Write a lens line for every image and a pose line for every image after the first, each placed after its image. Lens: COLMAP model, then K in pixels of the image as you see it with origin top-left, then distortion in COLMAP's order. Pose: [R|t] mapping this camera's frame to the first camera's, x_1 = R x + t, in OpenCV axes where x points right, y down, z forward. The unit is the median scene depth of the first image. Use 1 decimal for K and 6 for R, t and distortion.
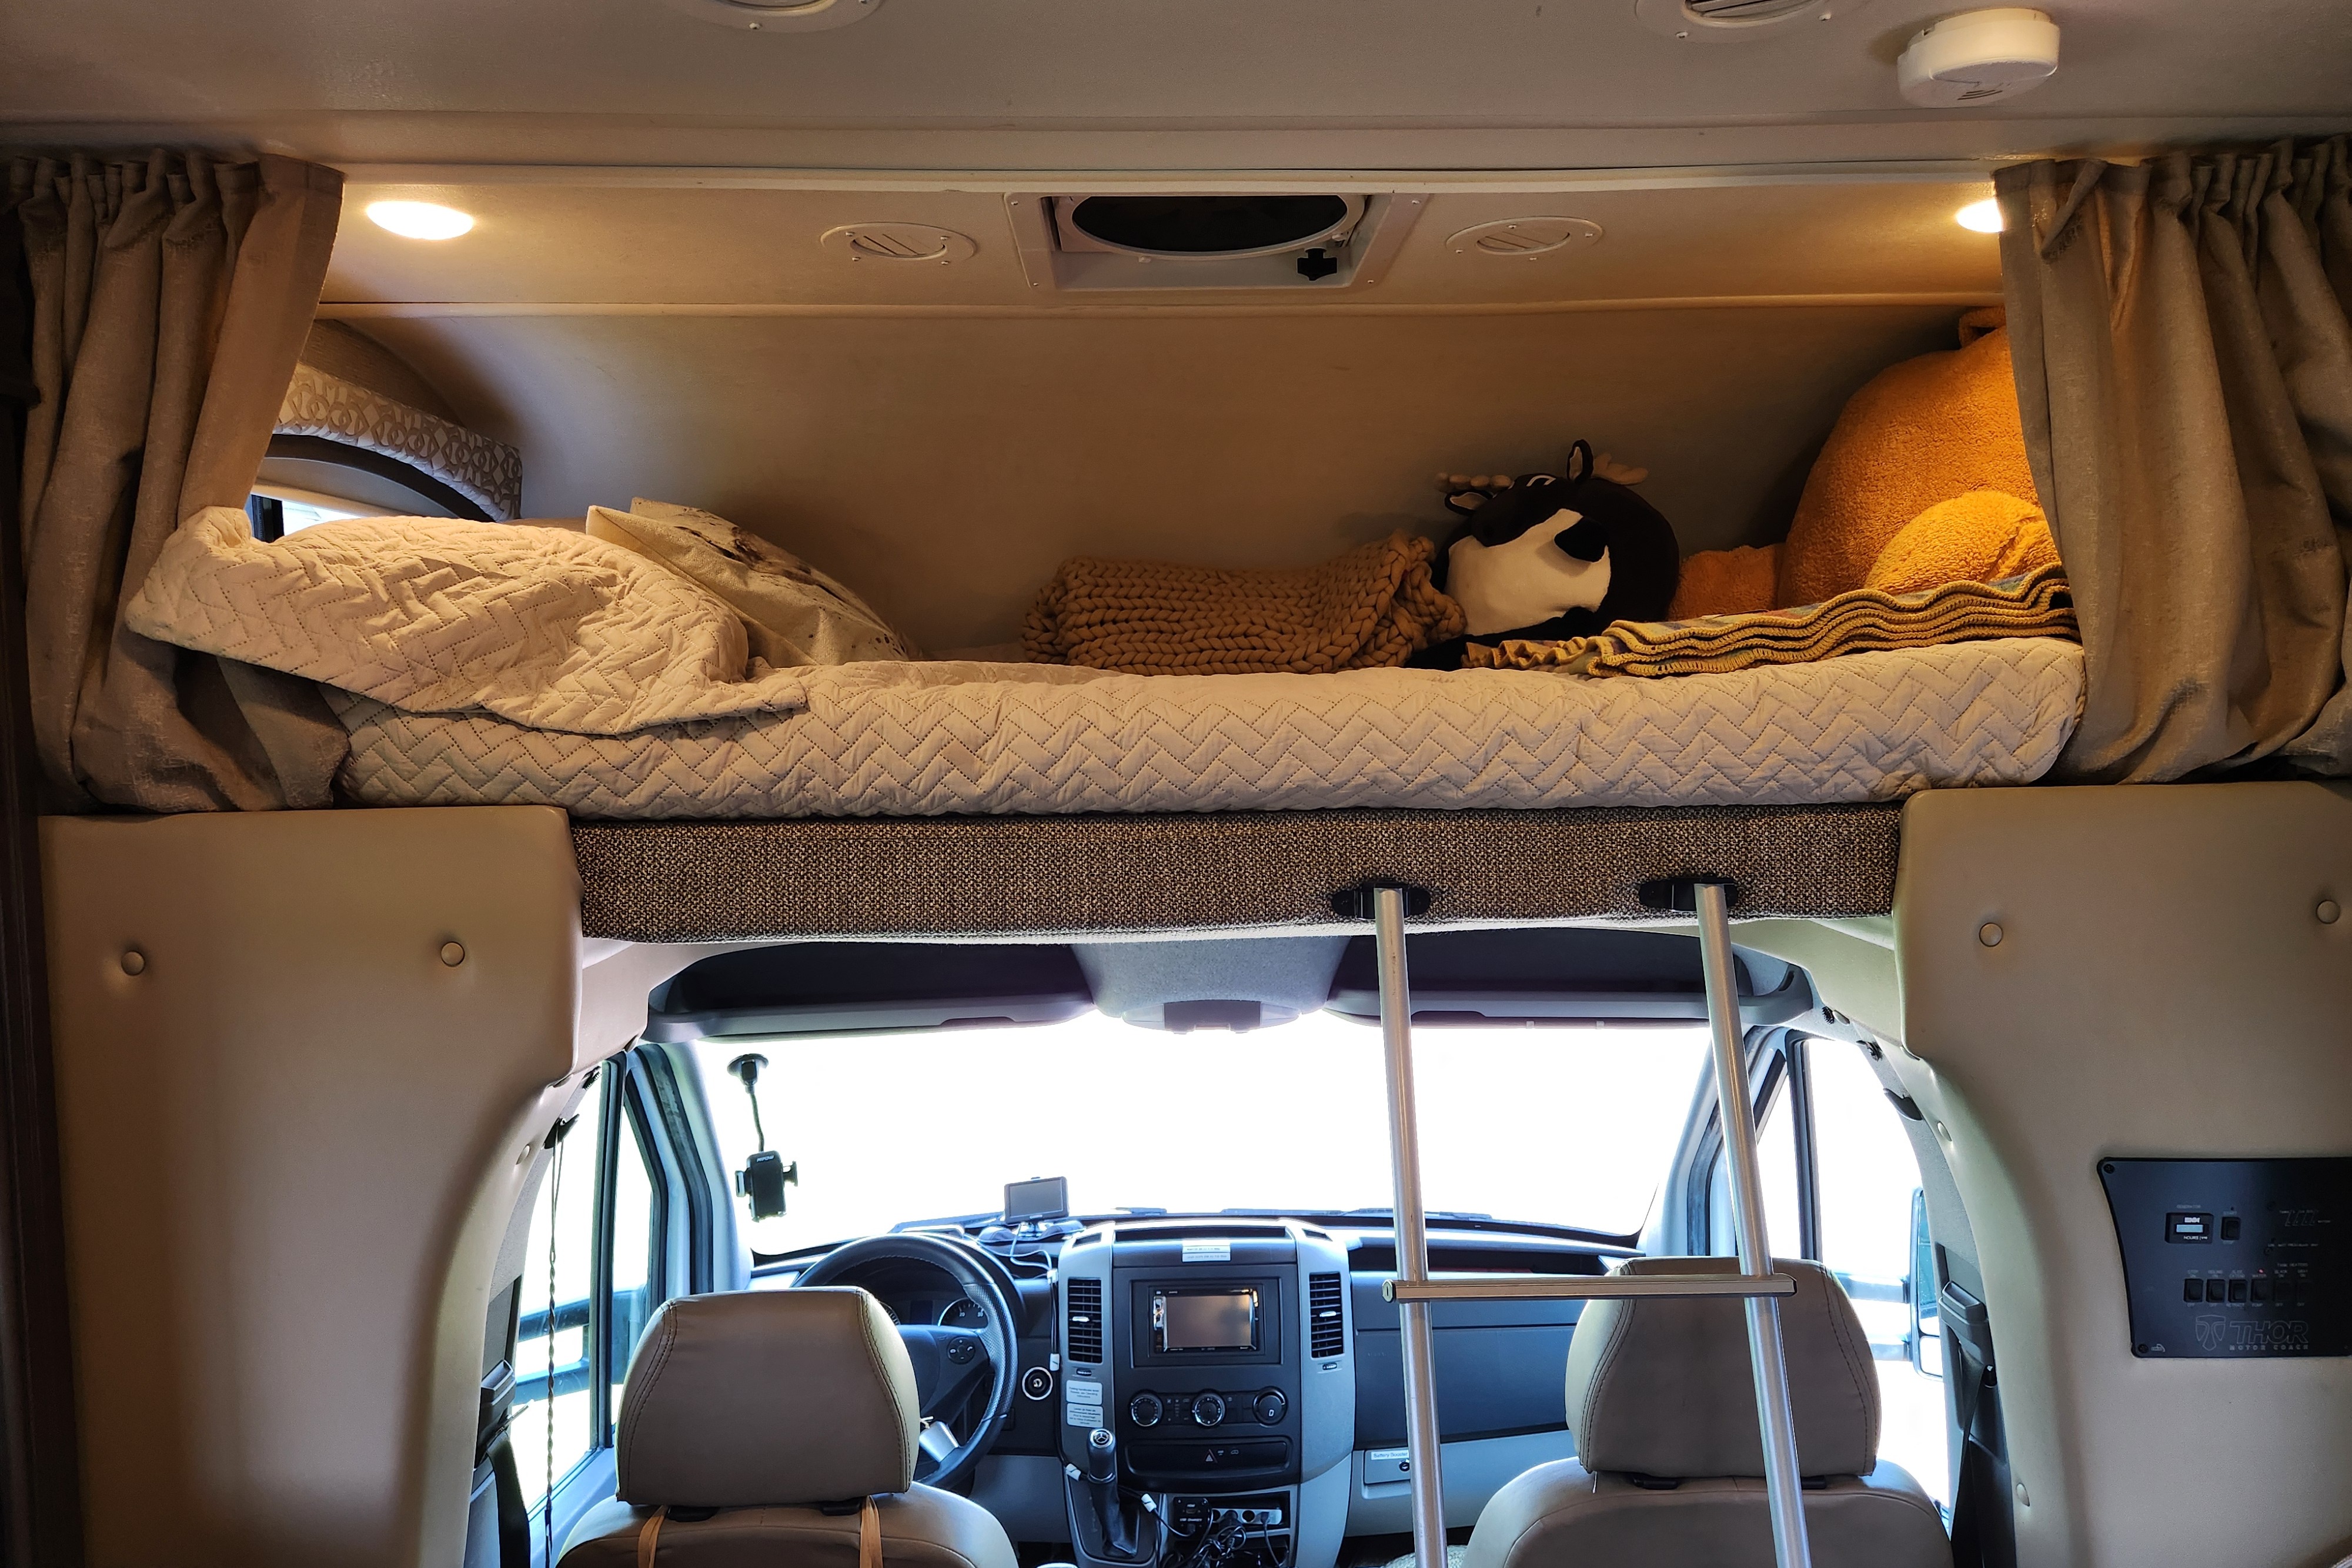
lens RADIAL K [[1555.7, 0, 1176.0], [0, 1555.7, 784.0], [0, 0, 1]] dist [0.030064, -0.004976]
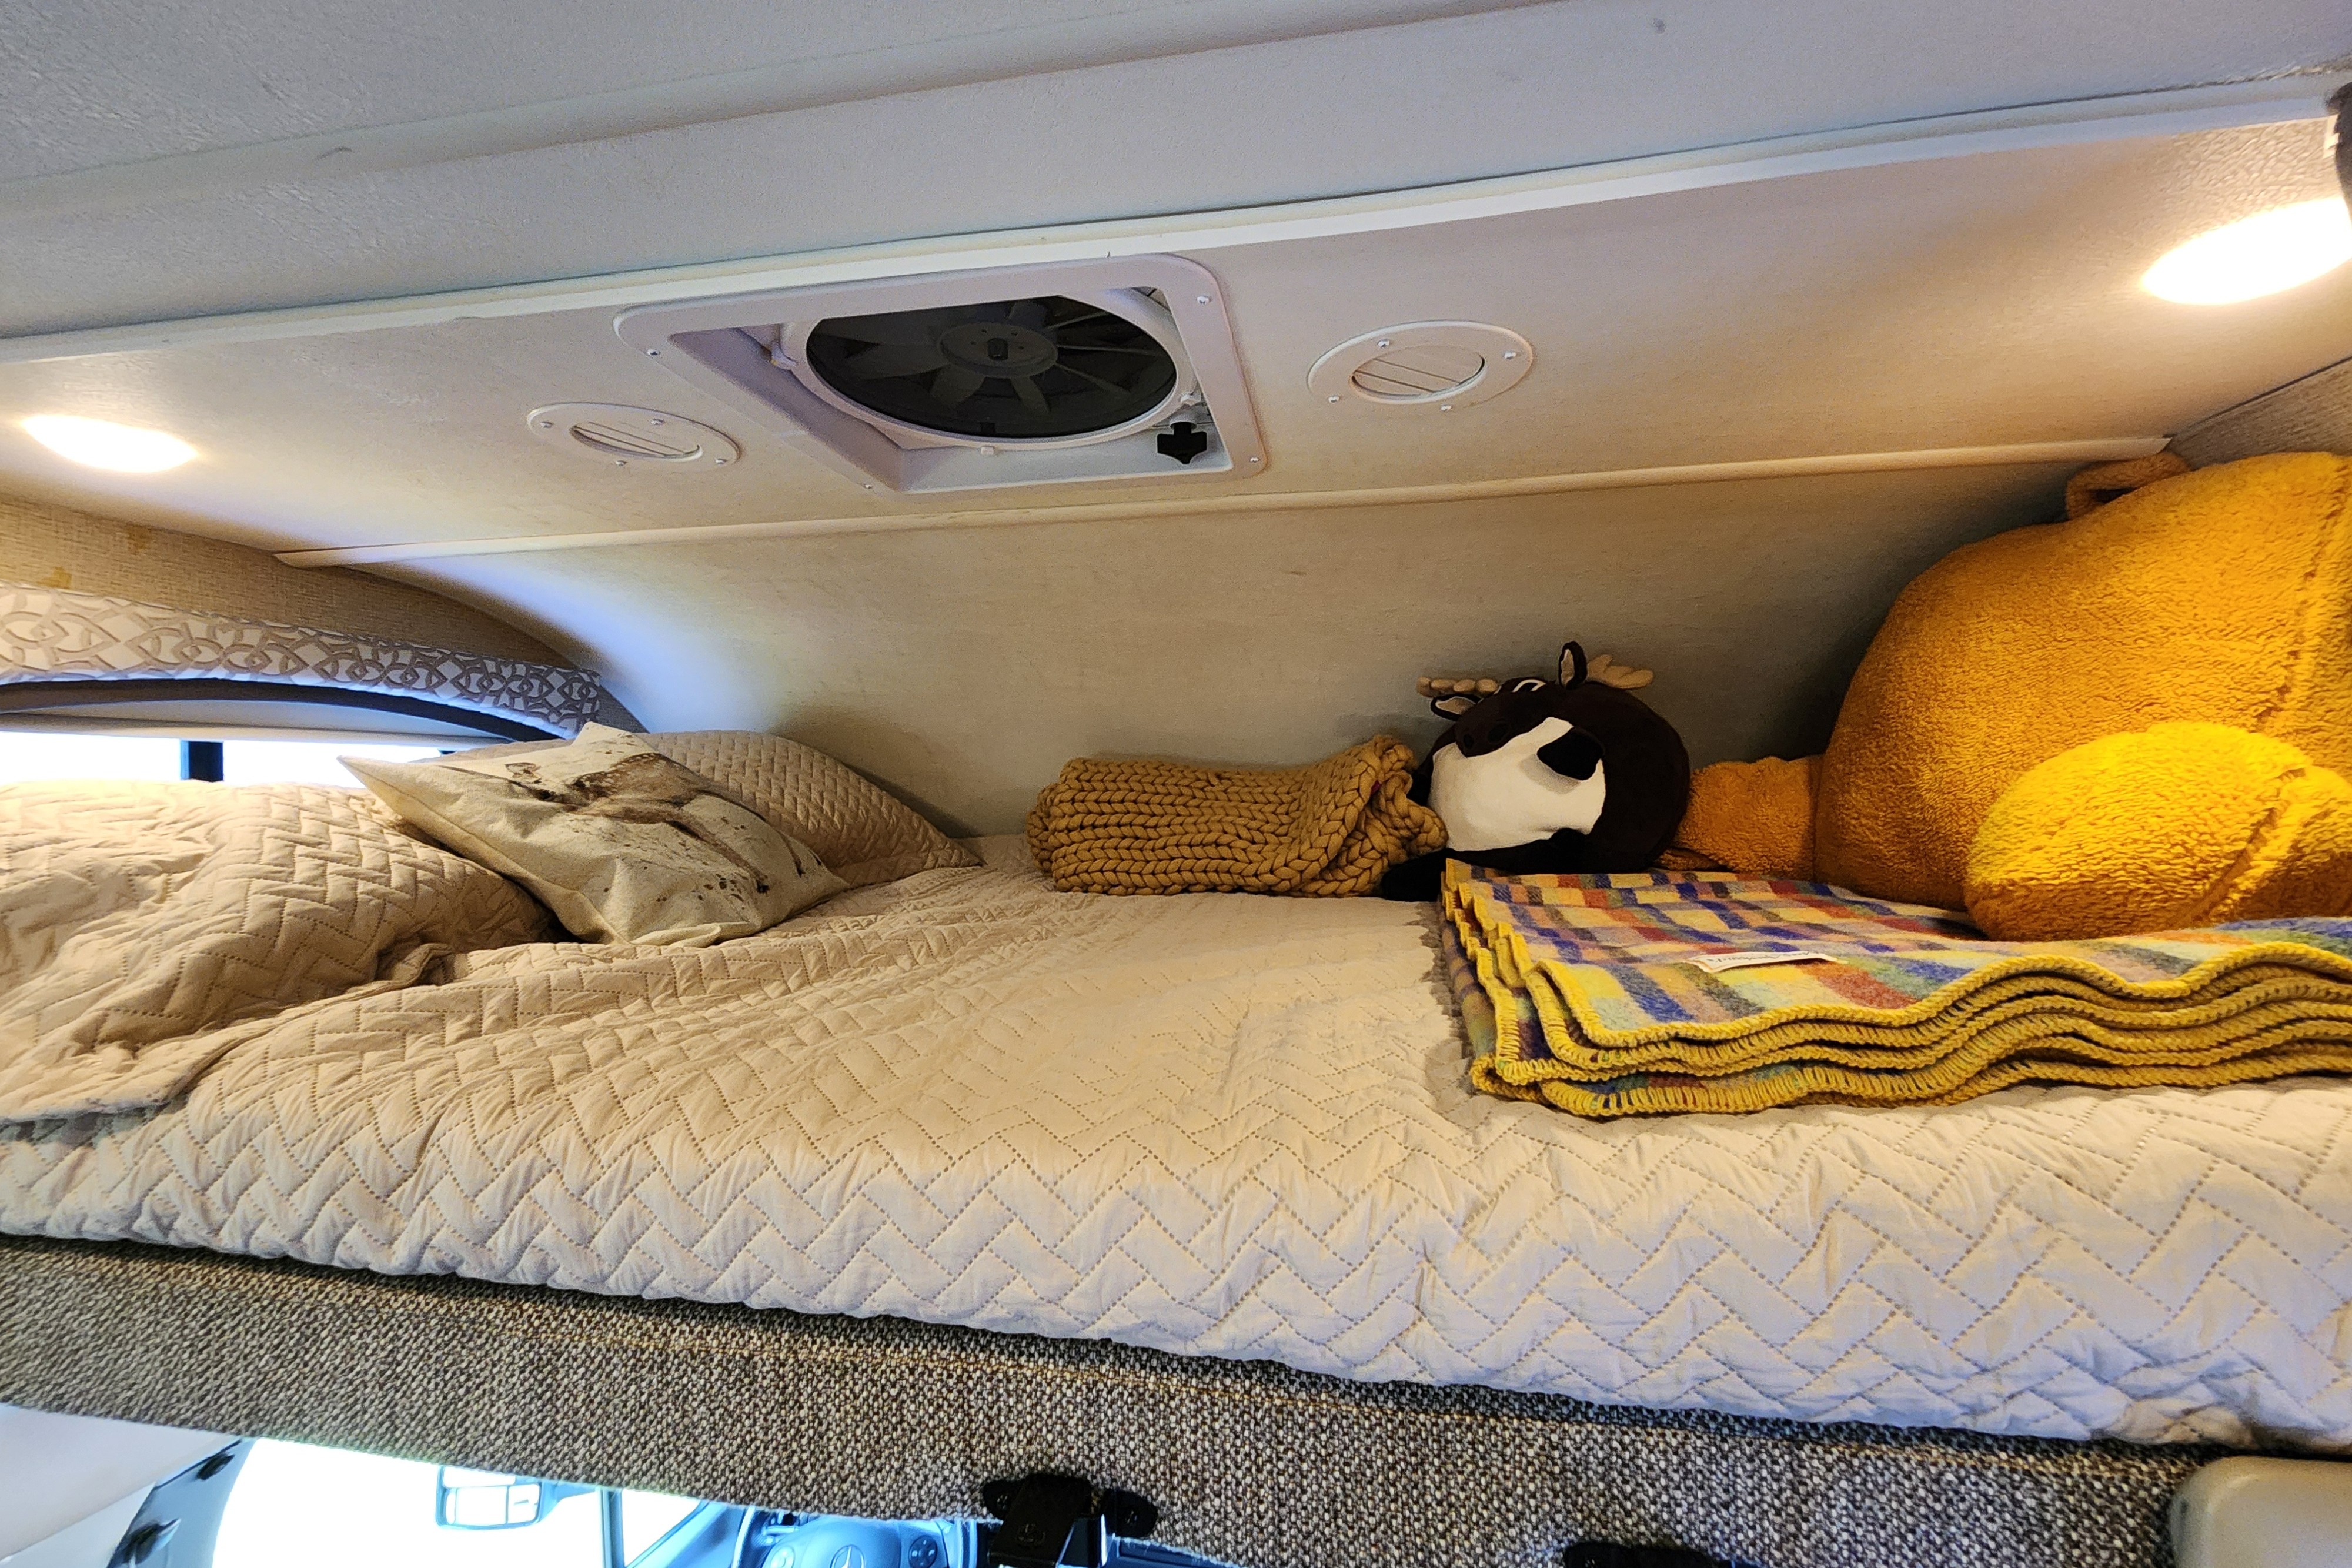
lens RADIAL K [[965.3, 0, 1176.0], [0, 965.3, 784.0], [0, 0, 1]] dist [-0.007226, -0.000131]
pose [[0.979748, 0.006049, -0.200144, 0.178244], [-0.019123, 0.997802, -0.063450, -0.118860], [0.199320, 0.065993, 0.977710, 0.498749]]
